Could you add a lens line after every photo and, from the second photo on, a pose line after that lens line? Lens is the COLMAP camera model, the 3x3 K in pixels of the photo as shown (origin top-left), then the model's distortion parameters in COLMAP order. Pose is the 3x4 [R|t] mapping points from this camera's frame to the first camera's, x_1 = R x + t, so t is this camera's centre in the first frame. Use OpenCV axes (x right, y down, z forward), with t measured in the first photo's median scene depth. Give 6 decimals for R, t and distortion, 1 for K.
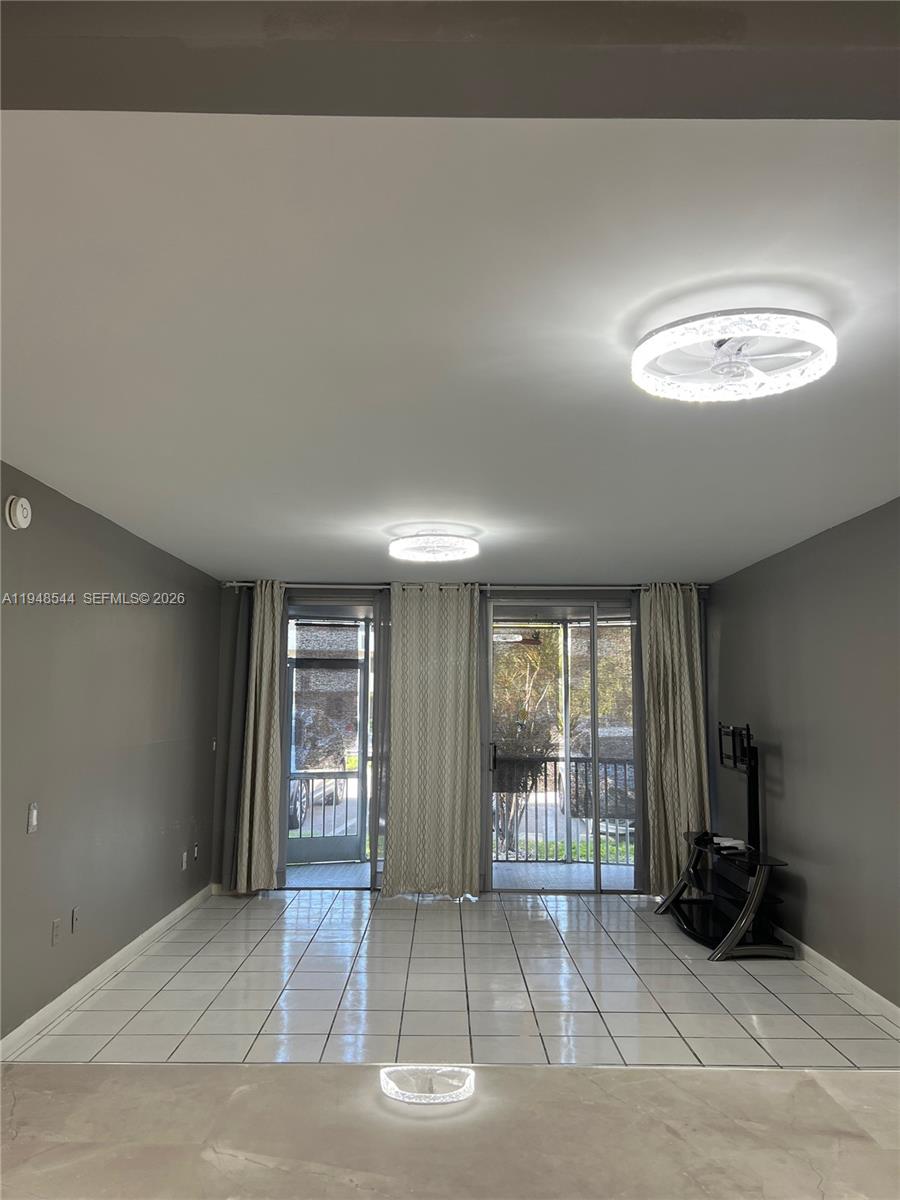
lens RADIAL K [[876.7, 0, 459.2], [0, 876.7, 603.1], [0, 0, 1]] dist [0.104814, -0.278376]
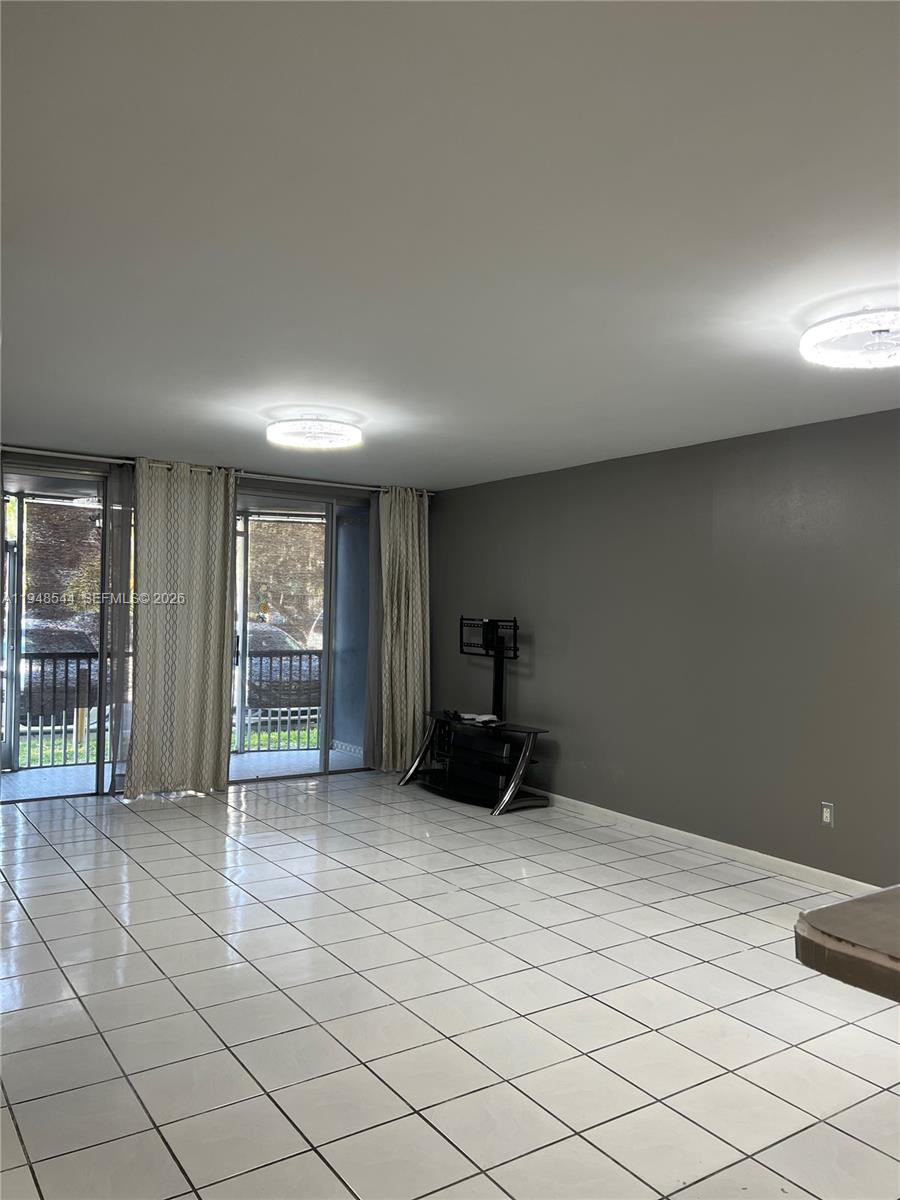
lens RADIAL K [[876.7, 0, 459.2], [0, 876.7, 603.1], [0, 0, 1]] dist [0.104814, -0.278376]
pose [[0.826281, 0.015959, 0.563032, -0.309913], [-0.081592, 0.992447, 0.091610, 0.013813], [-0.557317, -0.121635, 0.821342, 0.067243]]
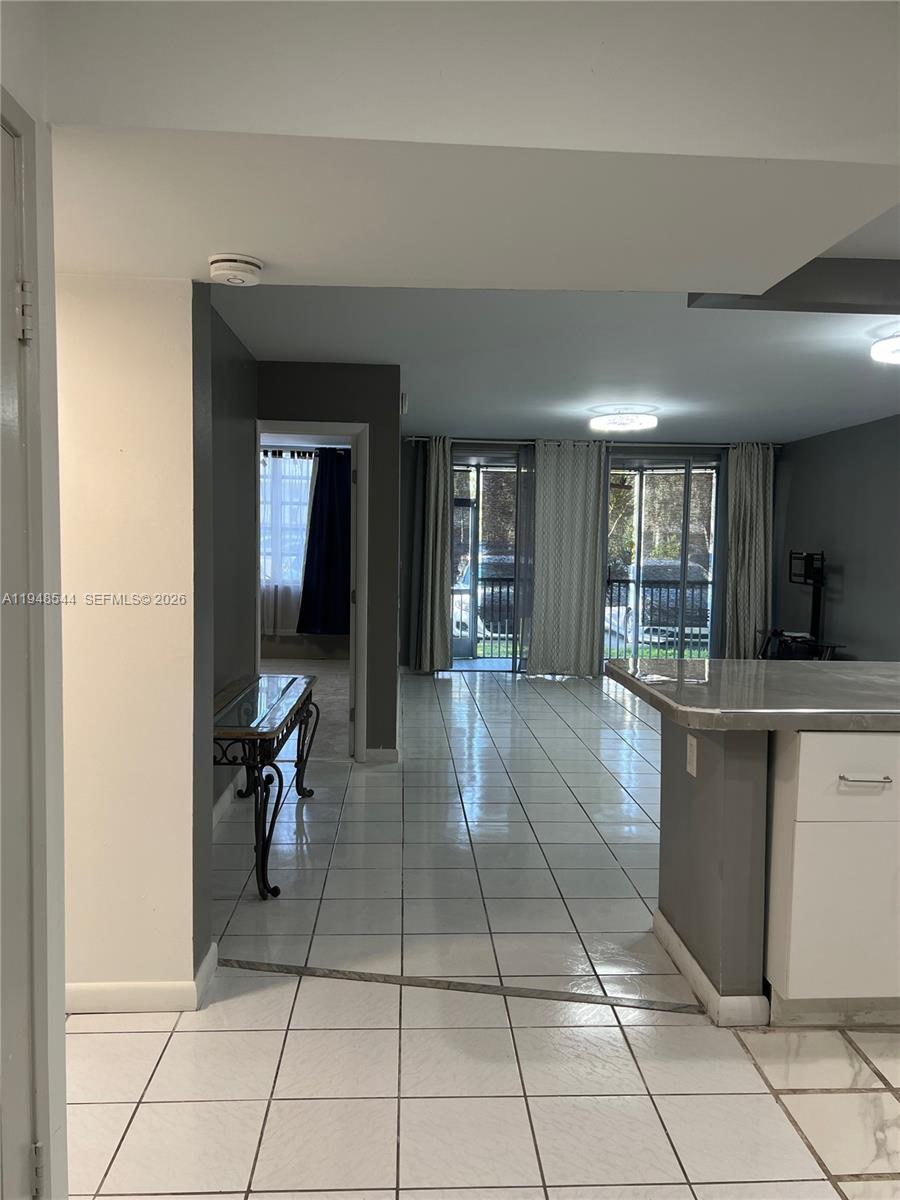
lens RADIAL K [[876.7, 0, 459.2], [0, 876.7, 603.1], [0, 0, 1]] dist [0.104814, -0.278376]
pose [[0.998823, 0.008153, 0.047807, -0.247727], [-0.016883, 0.982562, 0.185167, -0.024760], [-0.045464, -0.185756, 0.981544, -0.286300]]
